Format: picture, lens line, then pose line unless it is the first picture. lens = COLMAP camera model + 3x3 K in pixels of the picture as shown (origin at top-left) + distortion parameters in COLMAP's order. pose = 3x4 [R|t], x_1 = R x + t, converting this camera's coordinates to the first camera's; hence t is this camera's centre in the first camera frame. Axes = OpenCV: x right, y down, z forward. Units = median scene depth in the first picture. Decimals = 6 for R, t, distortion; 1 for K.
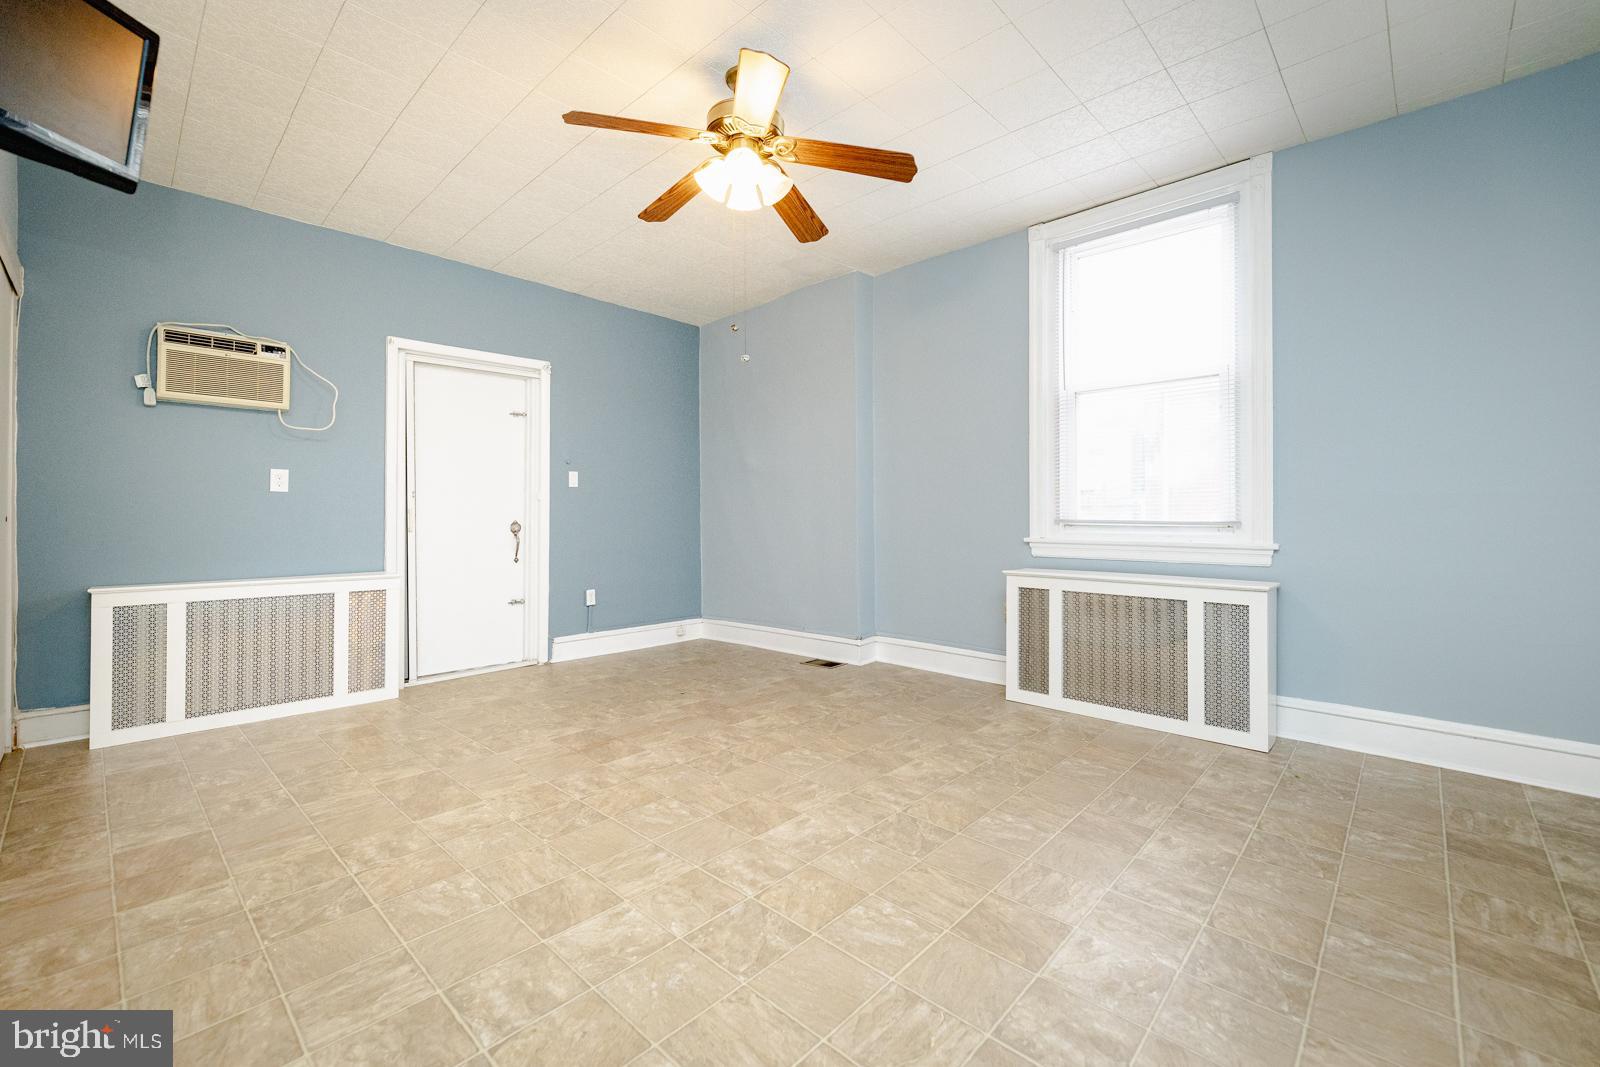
lens RADIAL K [[659.7, 0, 812.4], [0, 659.7, 507.2], [0, 0, 1]] dist [-0.001724, -0.000009]
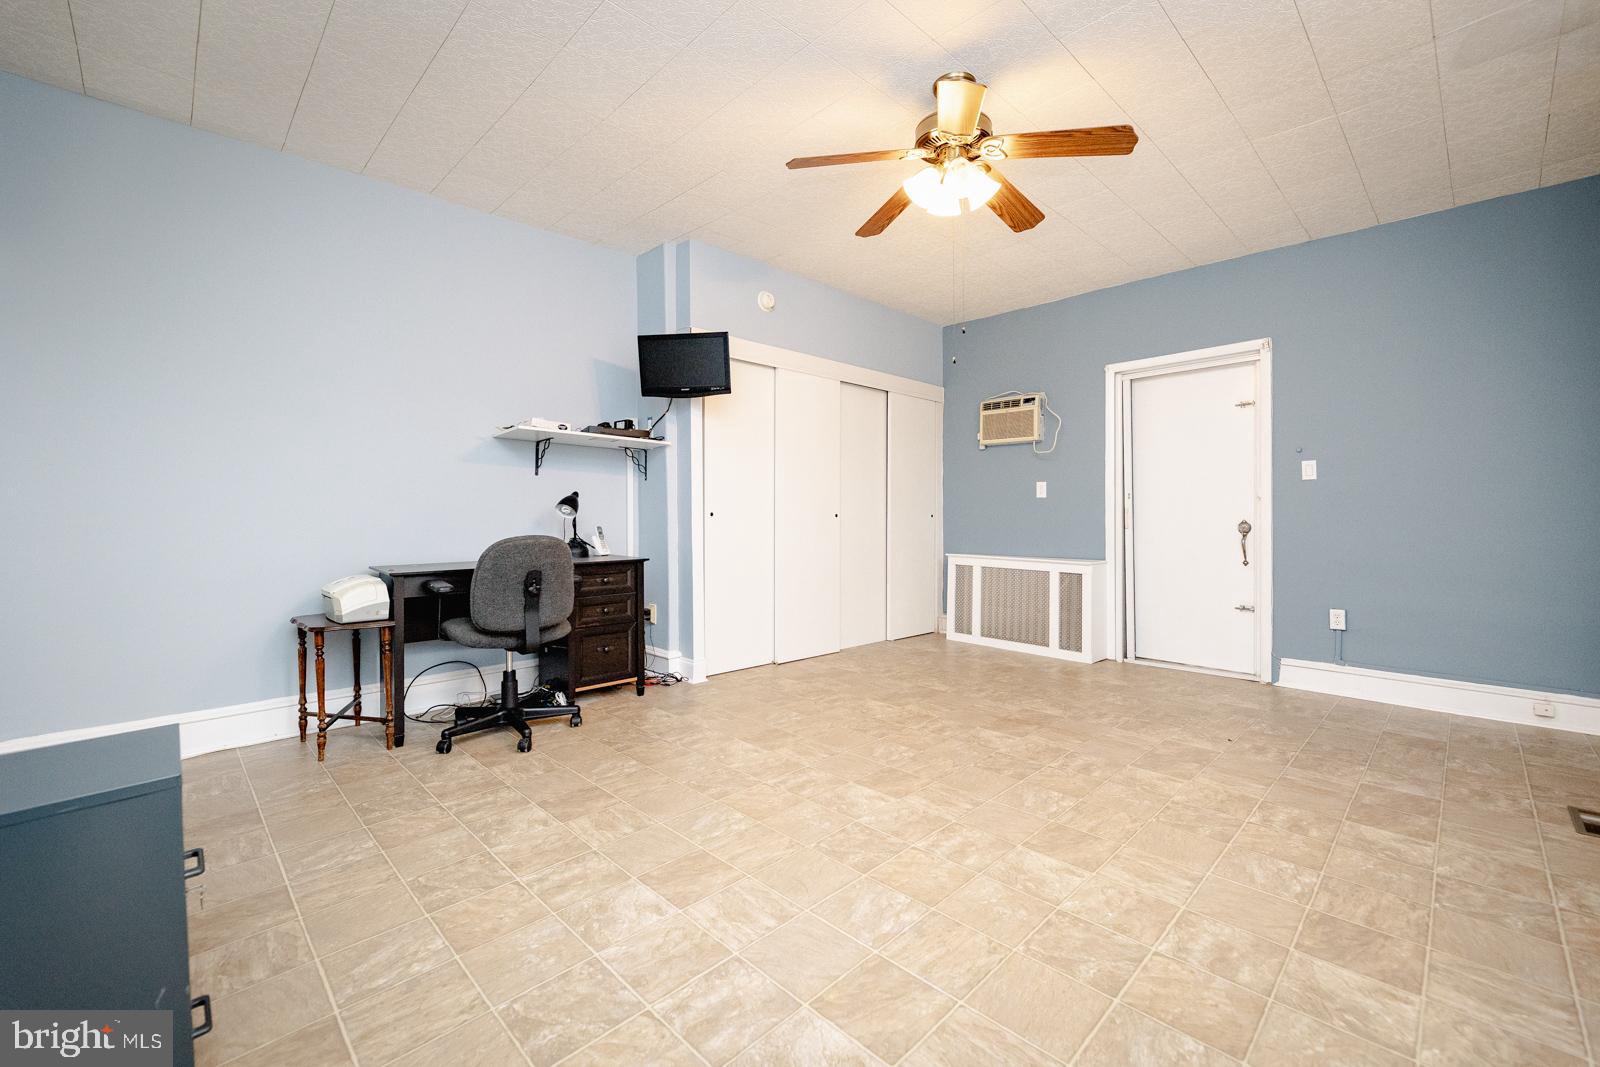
lens RADIAL K [[659.7, 0, 812.4], [0, 659.7, 507.2], [0, 0, 1]] dist [-0.001724, -0.000009]
pose [[-0.036752, -0.011481, -0.999258, 0.714889], [0.011023, 0.999869, -0.011894, 0.009691], [0.999264, -0.011452, -0.036621, 0.625253]]
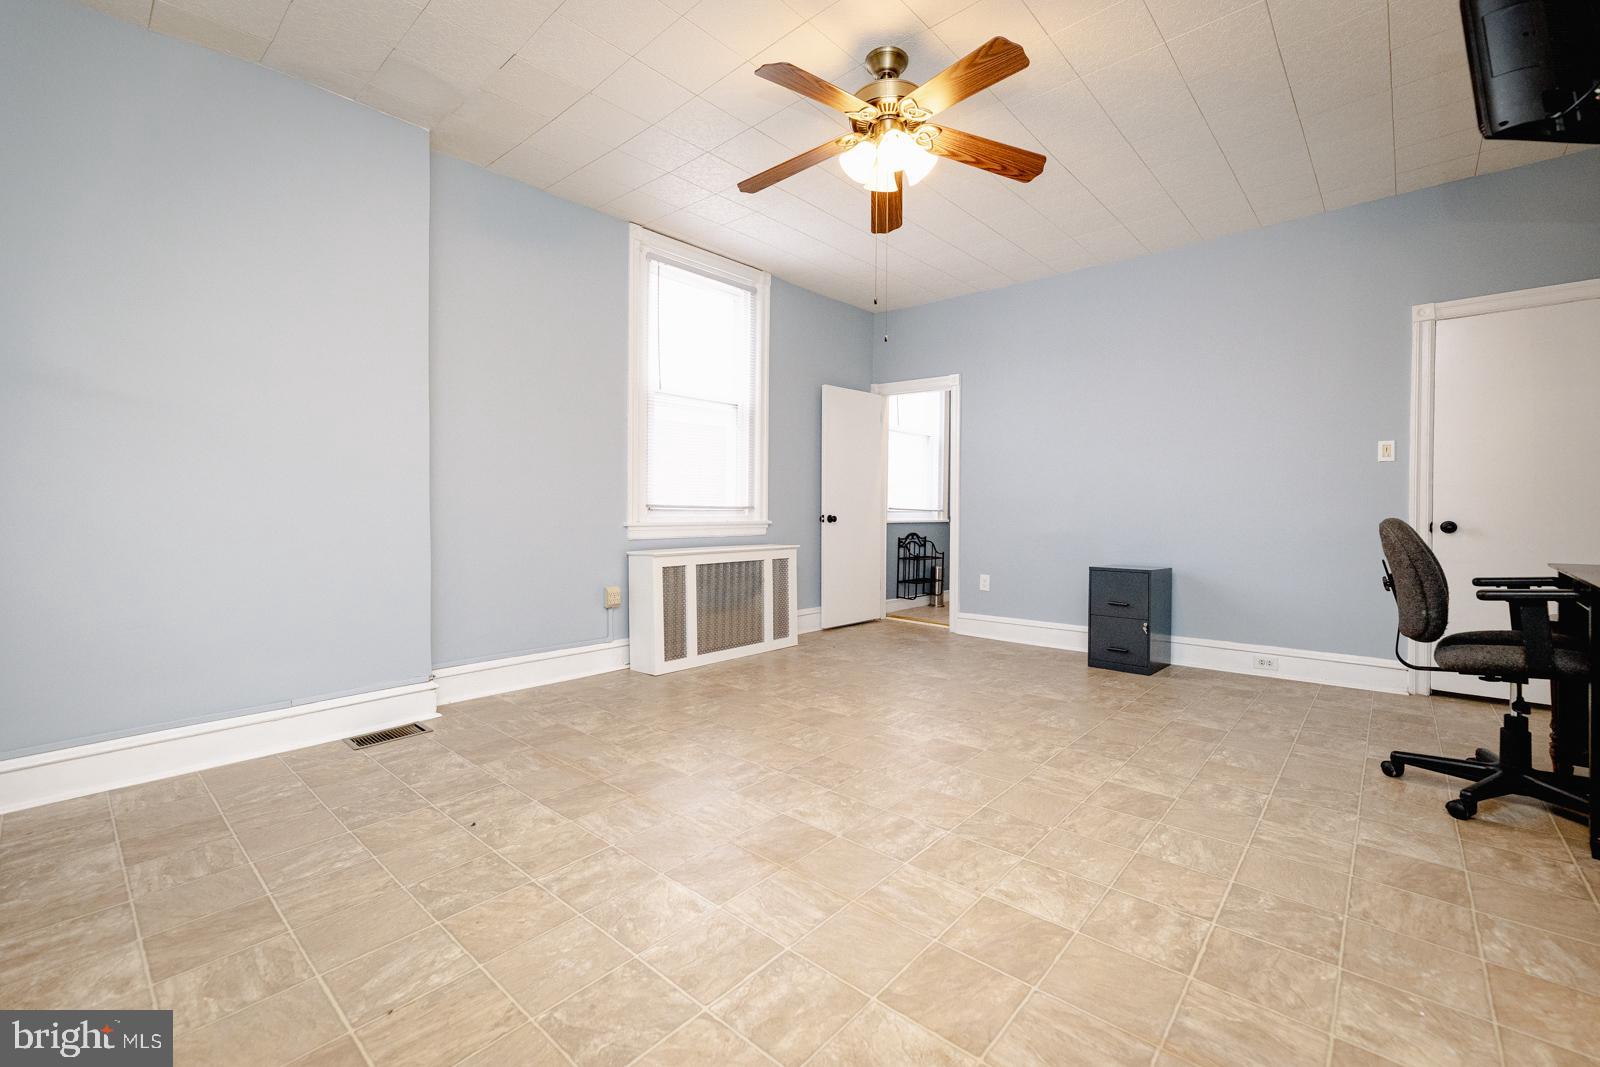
lens RADIAL K [[675.7, 0, 805.7], [0, 675.7, 513.6], [0, 0, 1]] dist [-0.000564, -0.000579]
pose [[-0.016383, -0.002354, 0.999863, -0.873433], [-0.011131, 0.999936, 0.002172, 0.032551], [-0.999804, -0.011094, -0.016408, 0.873369]]
